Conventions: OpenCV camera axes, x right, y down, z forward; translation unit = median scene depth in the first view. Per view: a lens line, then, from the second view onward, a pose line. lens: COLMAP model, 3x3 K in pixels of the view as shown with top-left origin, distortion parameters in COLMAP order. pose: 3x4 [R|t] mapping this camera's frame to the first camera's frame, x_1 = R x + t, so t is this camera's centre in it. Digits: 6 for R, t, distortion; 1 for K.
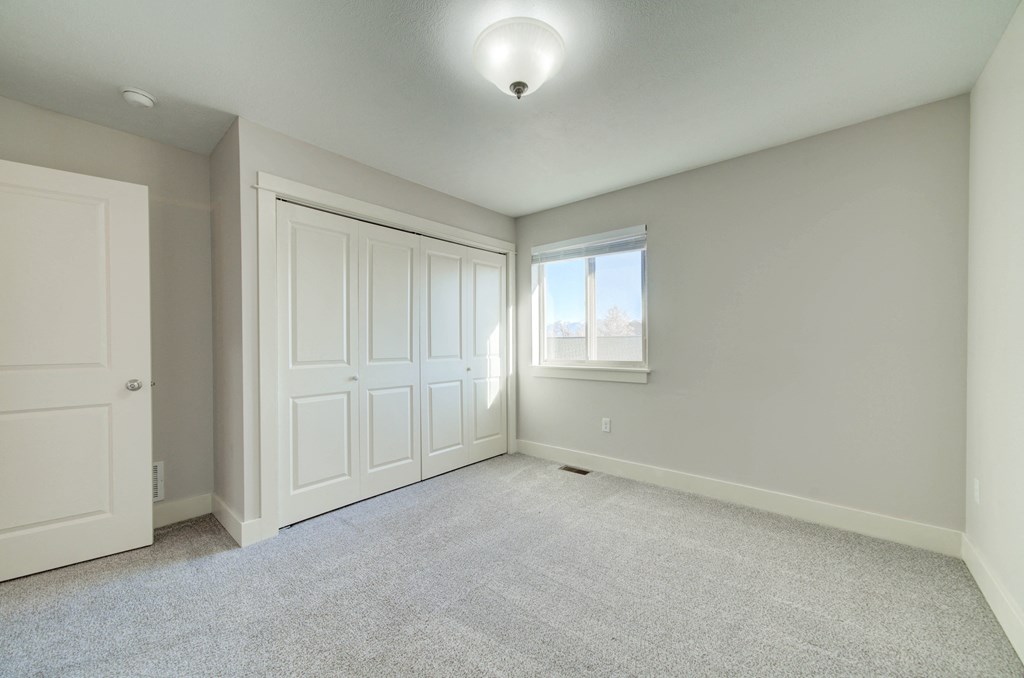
lens RADIAL K [[382.7, 0, 512.0], [0, 382.7, 339.0], [0, 0, 1]] dist [0.000347, 0.000028]
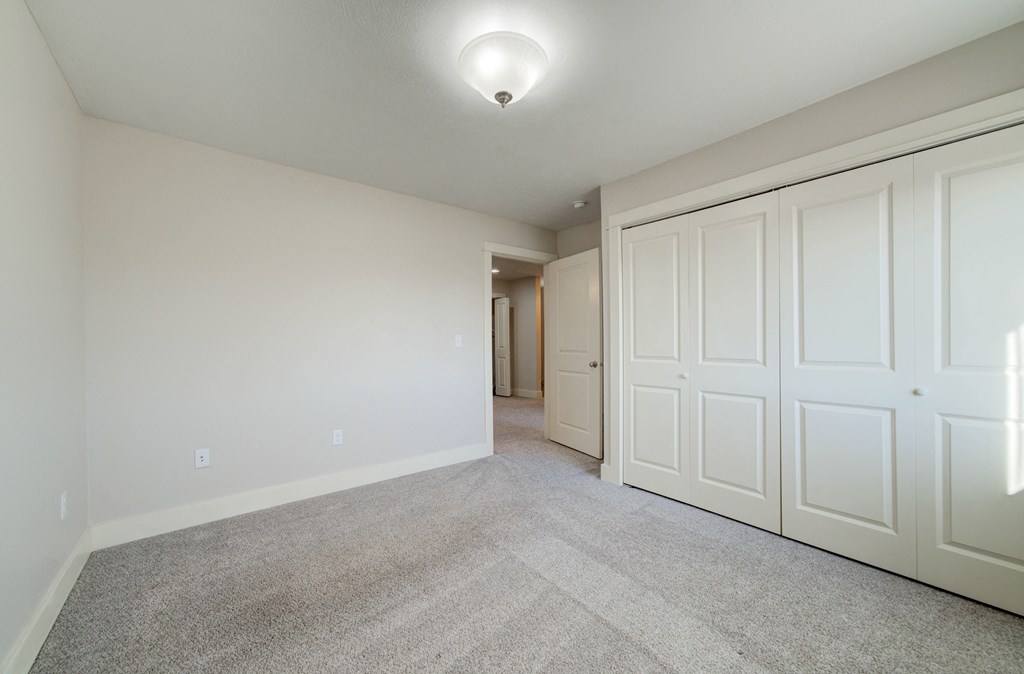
lens RADIAL K [[382.7, 0, 512.0], [0, 382.7, 337.0], [0, 0, 1]] dist [0.000347, 0.000028]
pose [[-0.177877, -0.004808, -0.984041, 0.607868], [0.011922, 0.999904, -0.007041, 0.003106], [0.983980, -0.012984, -0.177803, 0.707810]]
